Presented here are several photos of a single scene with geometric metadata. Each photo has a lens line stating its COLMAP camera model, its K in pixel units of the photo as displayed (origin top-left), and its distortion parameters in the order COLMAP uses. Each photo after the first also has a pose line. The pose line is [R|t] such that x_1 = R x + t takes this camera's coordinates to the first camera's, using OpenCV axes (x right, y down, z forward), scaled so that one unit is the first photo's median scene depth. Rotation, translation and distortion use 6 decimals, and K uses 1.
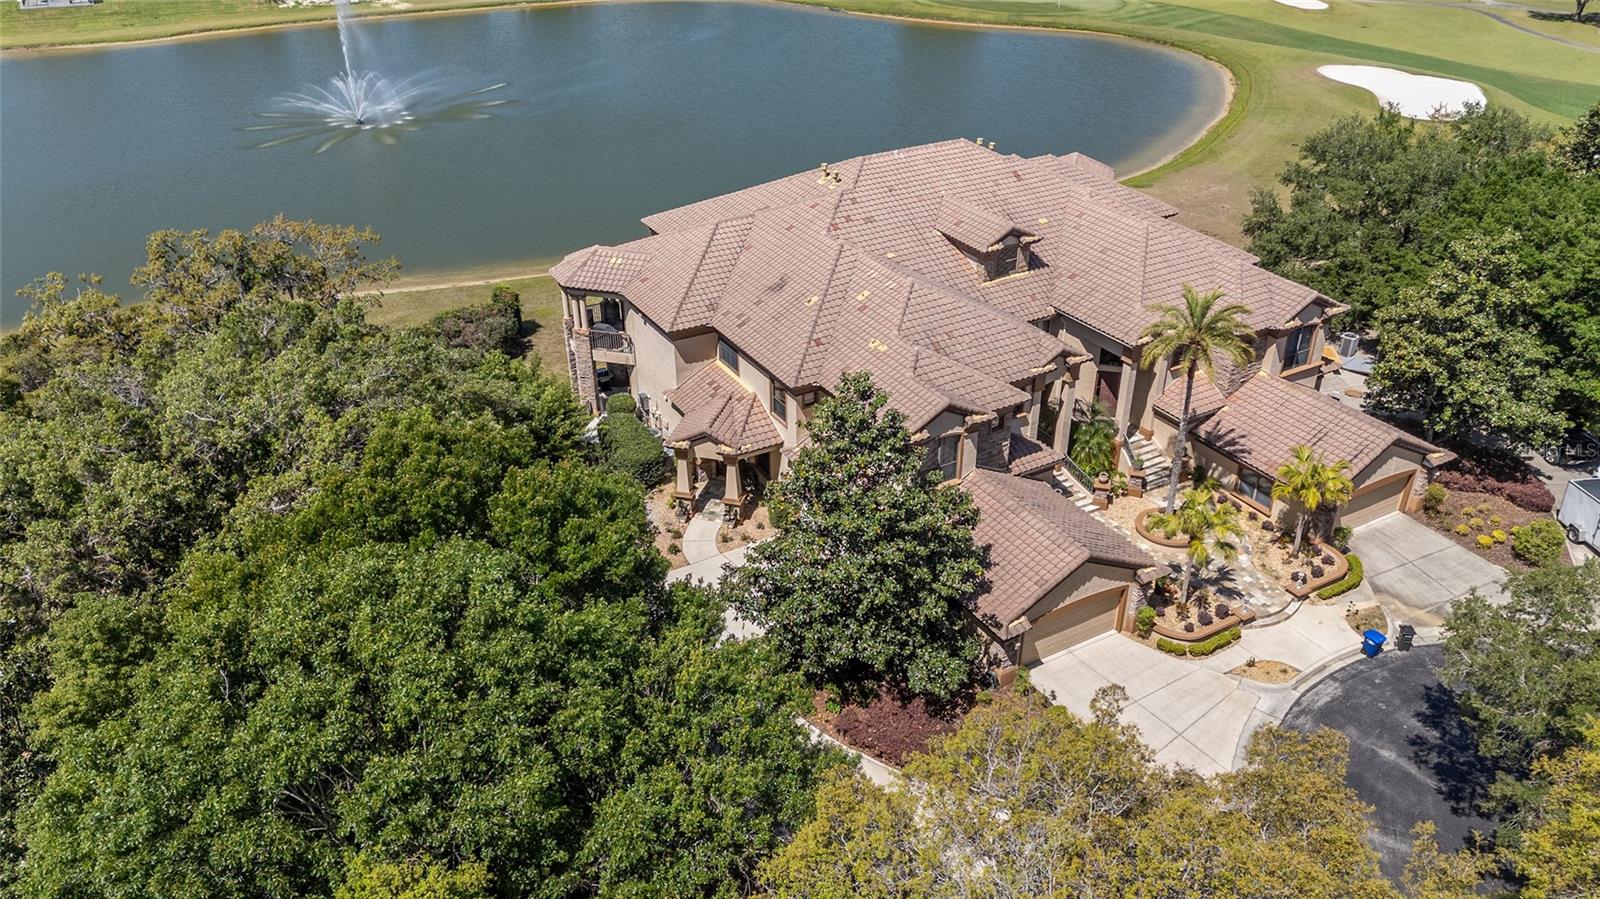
lens RADIAL K [[1181.3, 0, 797.1], [0, 1181.3, 439.2], [0, 0, 1]] dist [0.029776, -0.012834]
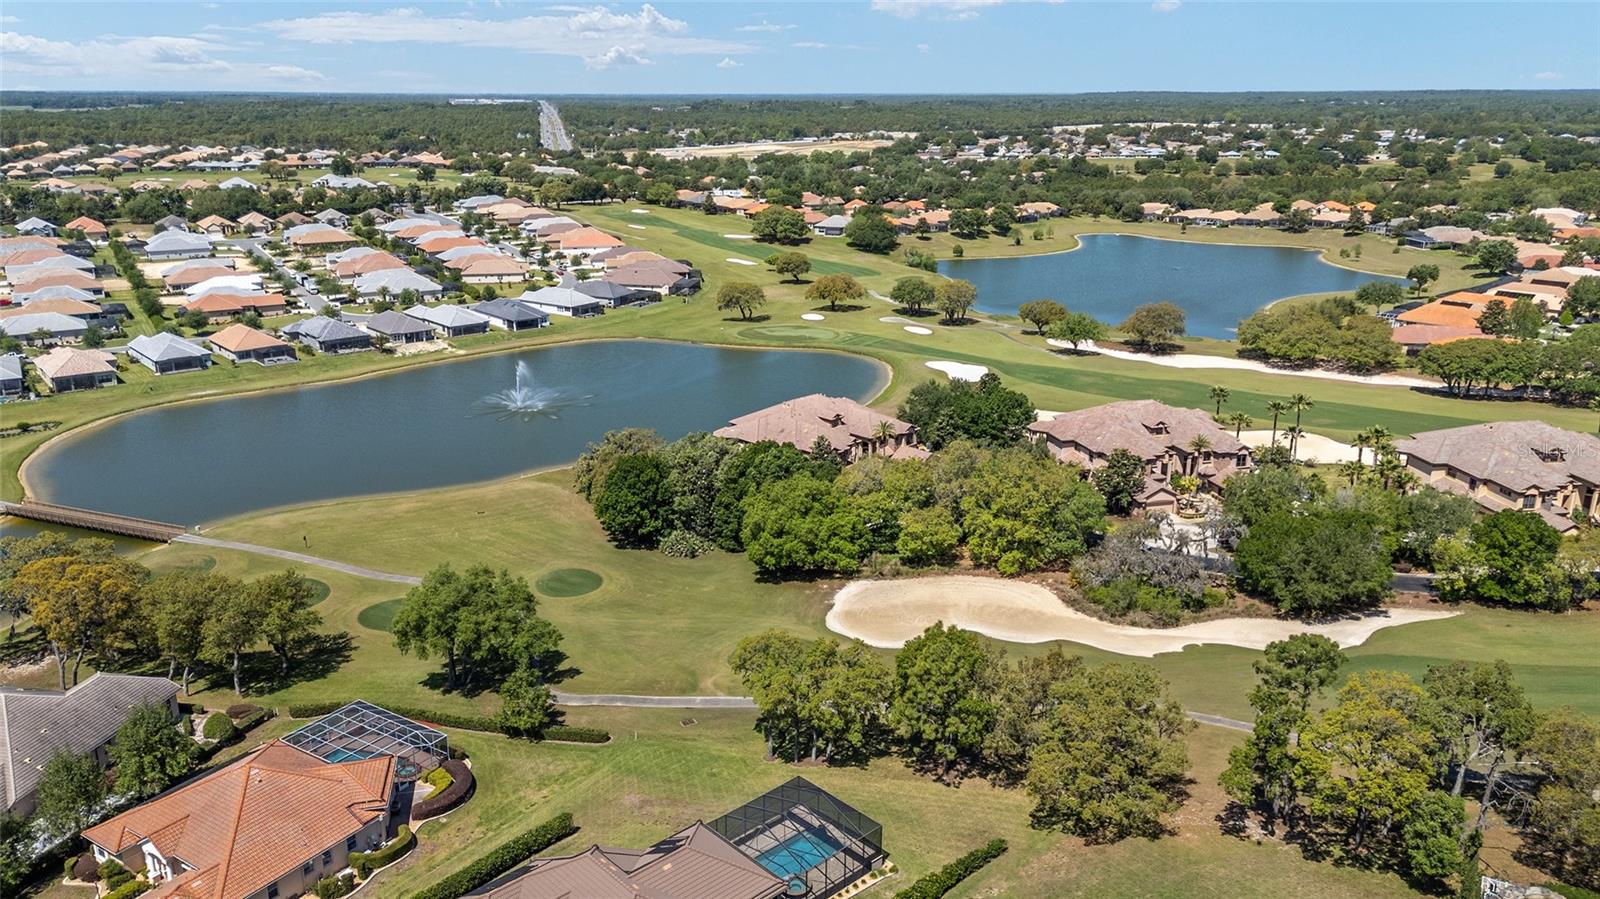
lens RADIAL K [[1181.3, 0, 800.3], [0, 1181.3, 450.3], [0, 0, 1]] dist [0.029776, -0.012834]
pose [[0.968589, -0.069650, 0.238715, -0.878164], [0.121016, 0.970654, -0.207811, 0.737195], [-0.217236, 0.230172, 0.948593, -2.659856]]
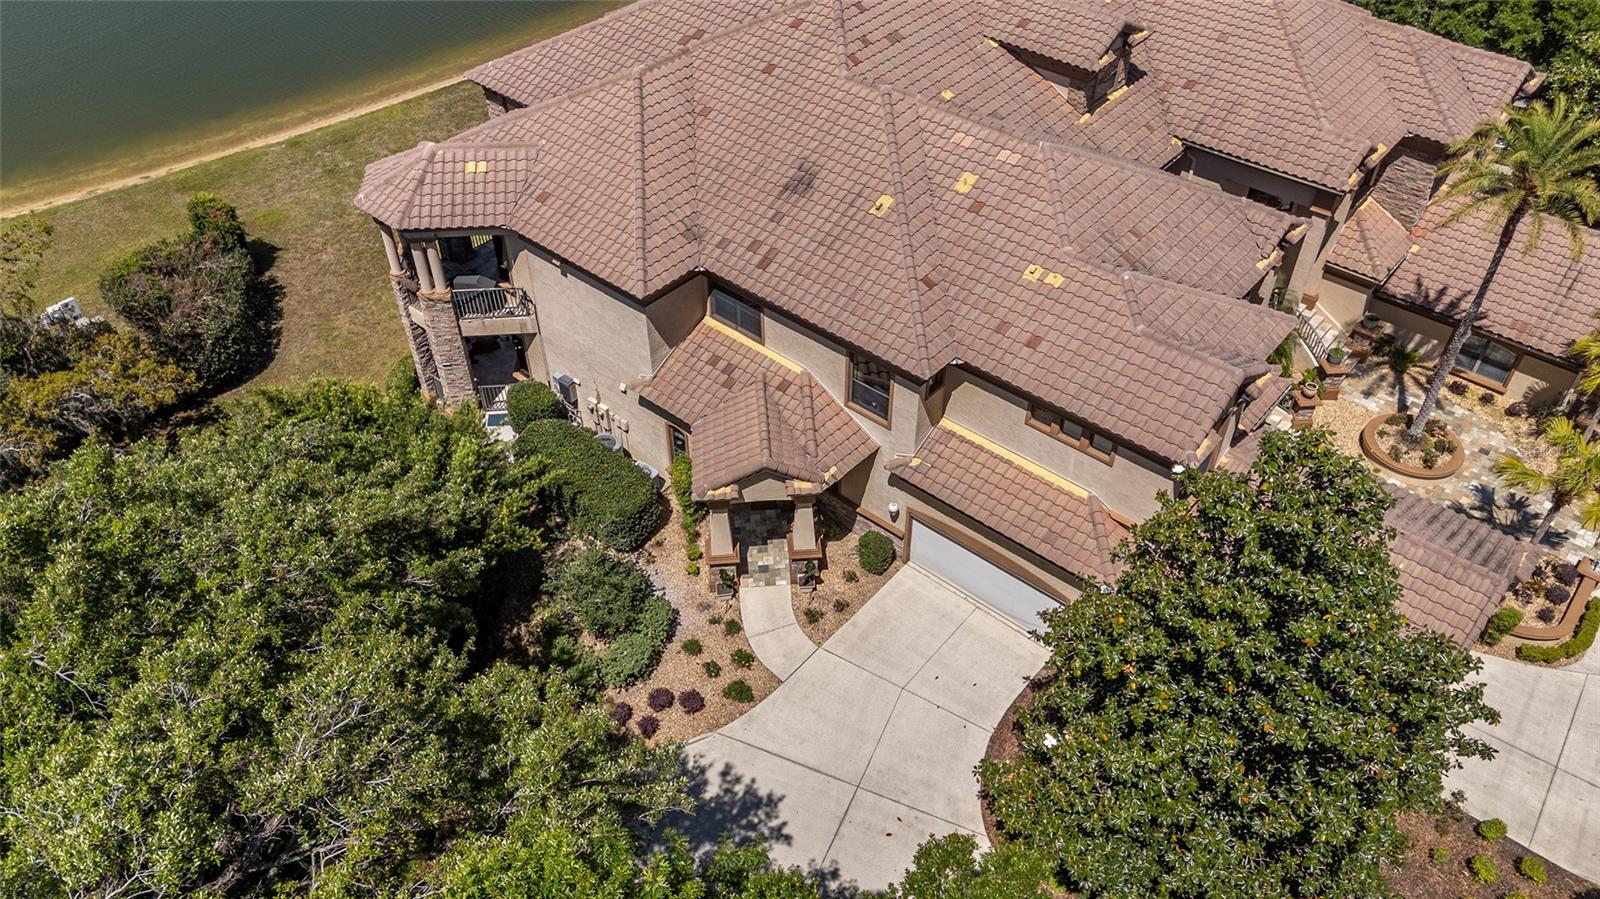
lens RADIAL K [[1181.3, 0, 801.7], [0, 1181.3, 458.4], [0, 0, 1]] dist [0.029776, -0.012834]
pose [[0.942674, -0.223786, 0.247560, -0.187803], [0.161861, 0.955337, 0.247249, -0.139718], [-0.291834, -0.193005, 0.936793, 0.406350]]
